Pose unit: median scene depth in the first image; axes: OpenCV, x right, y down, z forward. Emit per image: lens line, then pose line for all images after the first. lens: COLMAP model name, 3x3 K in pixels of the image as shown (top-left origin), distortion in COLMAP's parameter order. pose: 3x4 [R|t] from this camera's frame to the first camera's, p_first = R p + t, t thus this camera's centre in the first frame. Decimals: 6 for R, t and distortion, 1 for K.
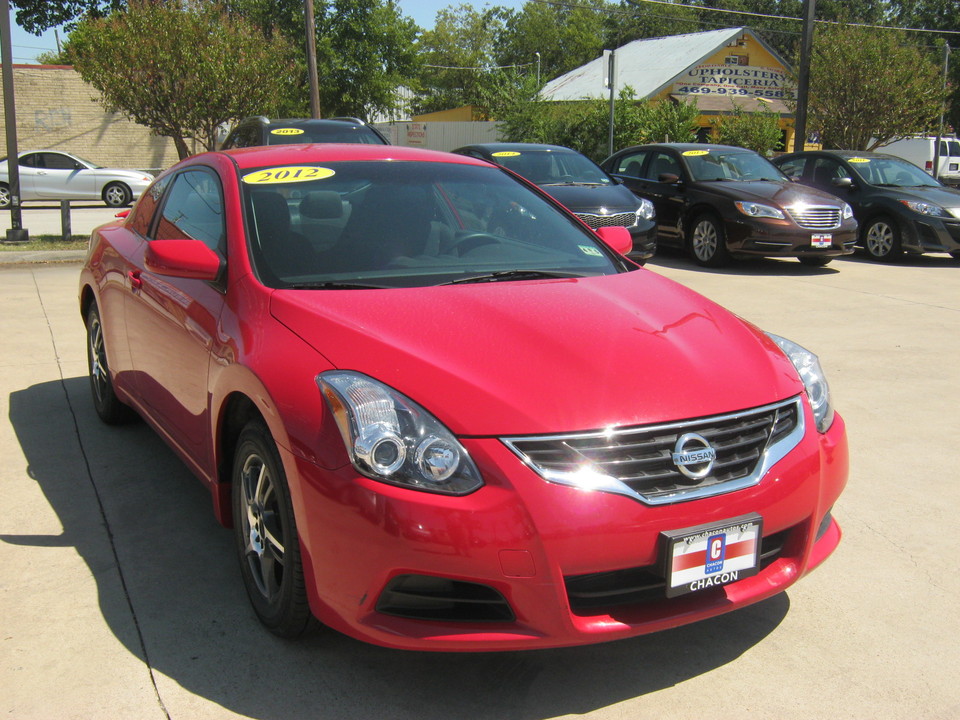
lens RADIAL K [[1086.2, 0, 480.8], [0, 1086.2, 331.7], [0, 0, 1]] dist [-0.147144, 0.001628]
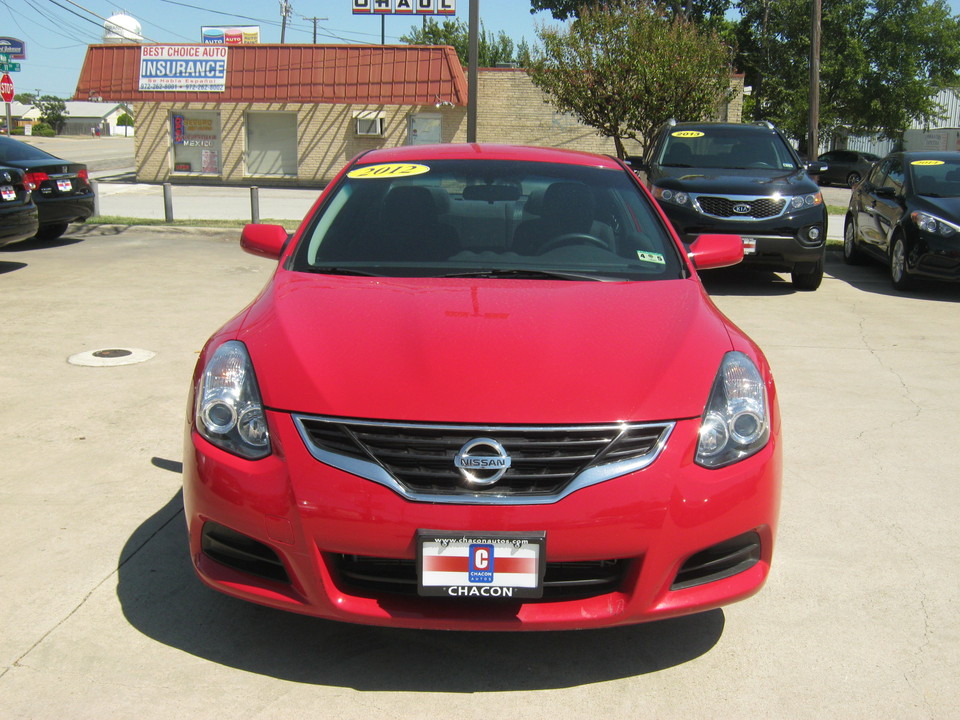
lens RADIAL K [[1069.9, 0, 497.4], [0, 1069.9, 366.9], [0, 0, 1]] dist [-0.113758, 0.095479]
pose [[0.874918, 0.106108, -0.472503, 0.660871], [-0.091585, 0.994348, 0.053713, -0.023482], [0.475531, -0.003721, 0.879691, 0.153794]]
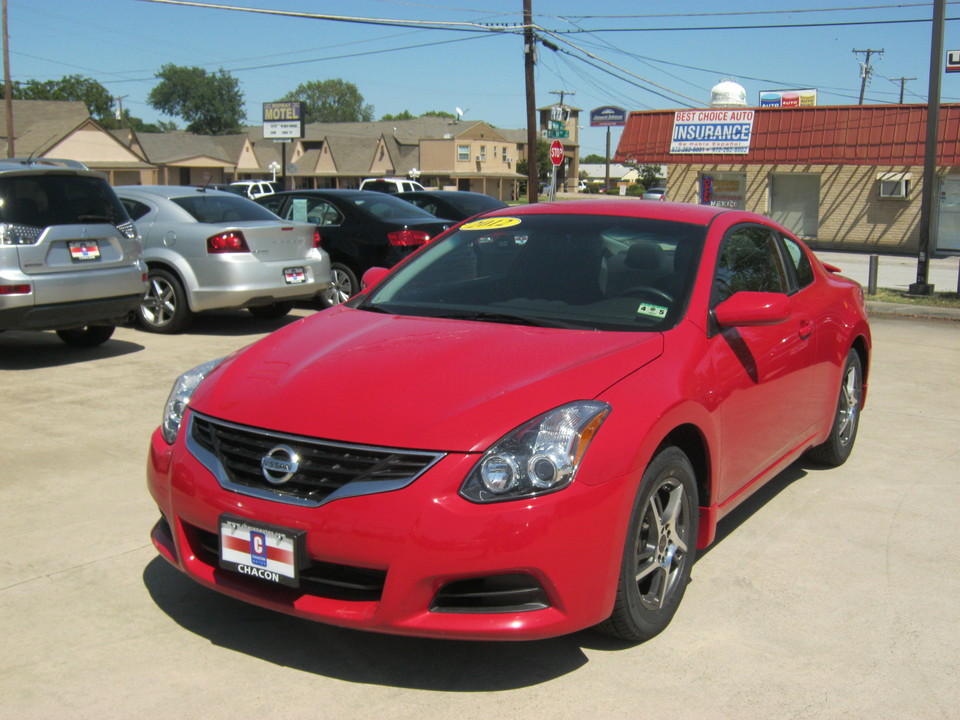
lens RADIAL K [[1069.9, 0, 497.4], [0, 1069.9, 366.9], [0, 0, 1]] dist [-0.113758, 0.095479]
pose [[0.496622, 0.133965, -0.857567, 1.277433], [-0.153803, 0.985964, 0.064955, -0.097151], [0.854232, 0.099638, 0.510255, 0.610429]]
